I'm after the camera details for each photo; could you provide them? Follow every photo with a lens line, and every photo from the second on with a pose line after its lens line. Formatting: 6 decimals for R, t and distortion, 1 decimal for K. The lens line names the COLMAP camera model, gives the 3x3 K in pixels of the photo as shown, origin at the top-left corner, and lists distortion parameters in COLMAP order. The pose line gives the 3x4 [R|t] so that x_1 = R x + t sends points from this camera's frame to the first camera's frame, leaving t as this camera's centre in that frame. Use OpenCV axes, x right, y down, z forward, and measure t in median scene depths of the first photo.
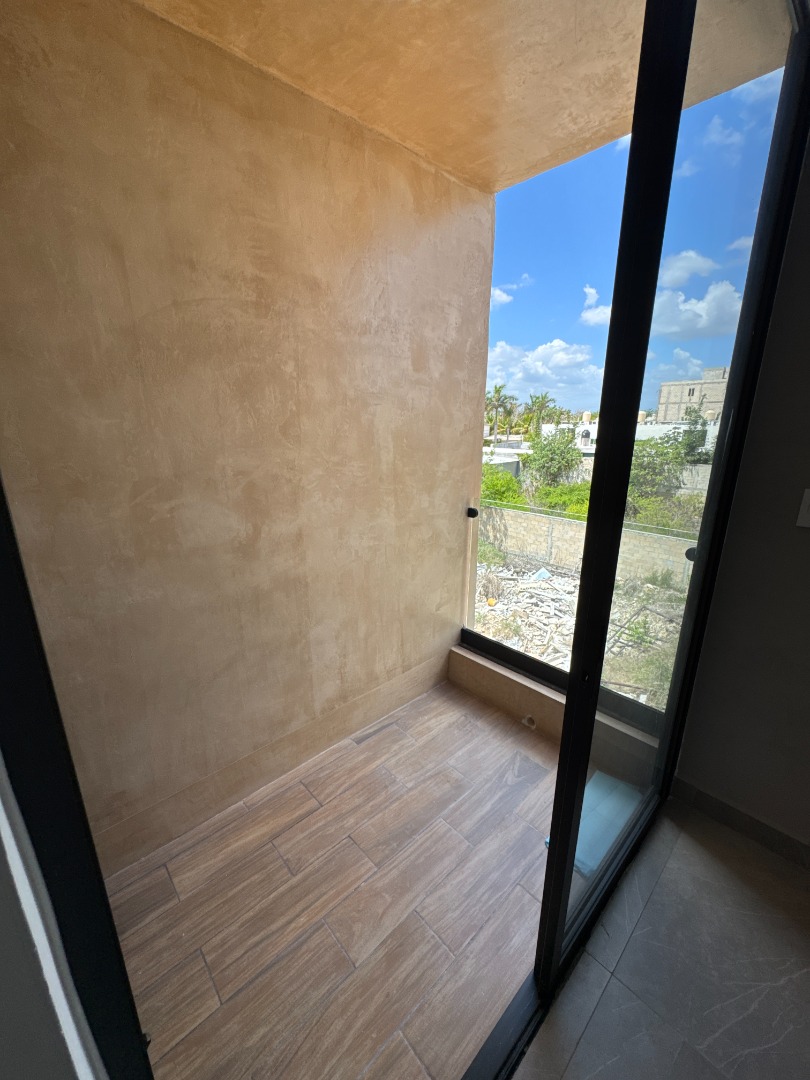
lens RADIAL K [[431.1, 0, 411.9], [0, 431.1, 543.4], [0, 0, 1]] dist [-0.004827, 0.000445]
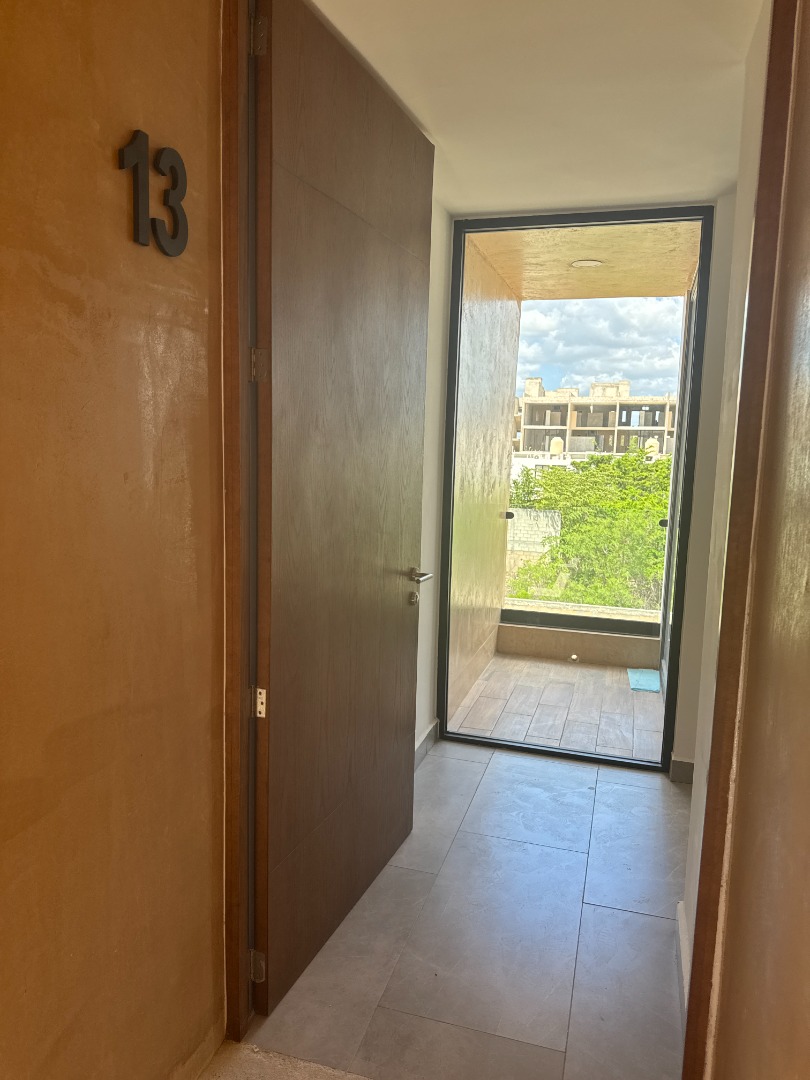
lens RADIAL K [[755.1, 0, 394.9], [0, 755.1, 547.8], [0, 0, 1]] dist [0.031901, -0.035546]
pose [[0.867845, -0.044140, 0.494870, -1.454061], [0.114239, 0.987086, -0.112294, 0.273244], [-0.483523, 0.153987, 0.861681, -0.910537]]
